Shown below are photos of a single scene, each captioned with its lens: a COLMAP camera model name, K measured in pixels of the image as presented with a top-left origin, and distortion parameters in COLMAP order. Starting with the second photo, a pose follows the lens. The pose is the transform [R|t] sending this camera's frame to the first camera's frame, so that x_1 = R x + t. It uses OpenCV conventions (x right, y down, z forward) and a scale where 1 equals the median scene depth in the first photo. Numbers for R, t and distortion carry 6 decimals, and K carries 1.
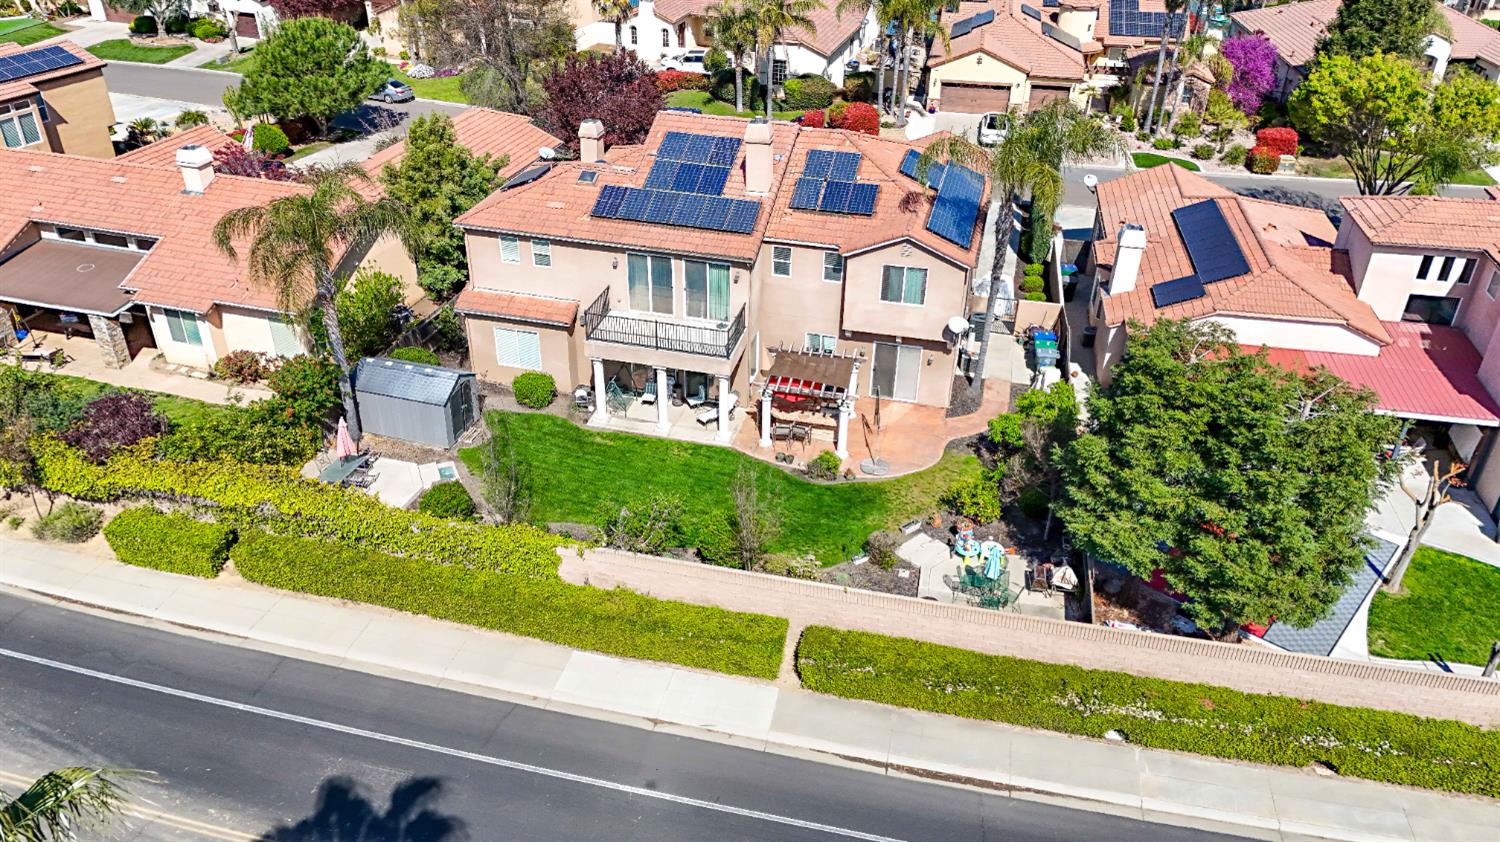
lens RADIAL K [[1094.0, 0, 751.0], [0, 1094.0, 427.2], [0, 0, 1]] dist [0.078632, -0.071483]
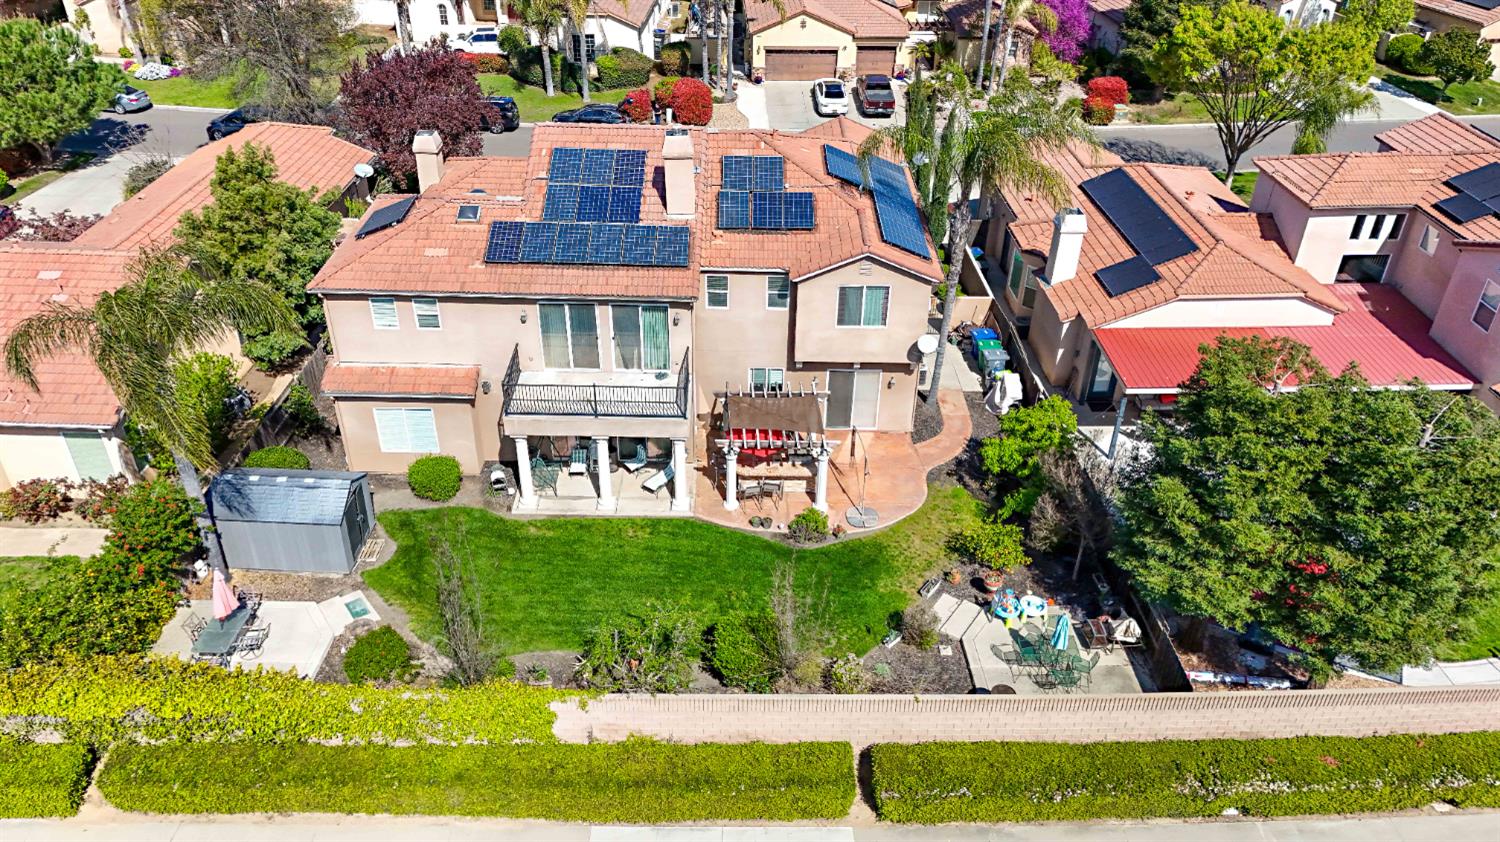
lens RADIAL K [[1094.0, 0, 751.0], [0, 1094.0, 427.2], [0, 0, 1]] dist [0.078632, -0.071483]
pose [[0.970452, -0.132915, 0.201386, -0.133129], [0.124694, 0.990777, 0.053030, -0.088082], [-0.206577, -0.026352, 0.978075, 0.150810]]
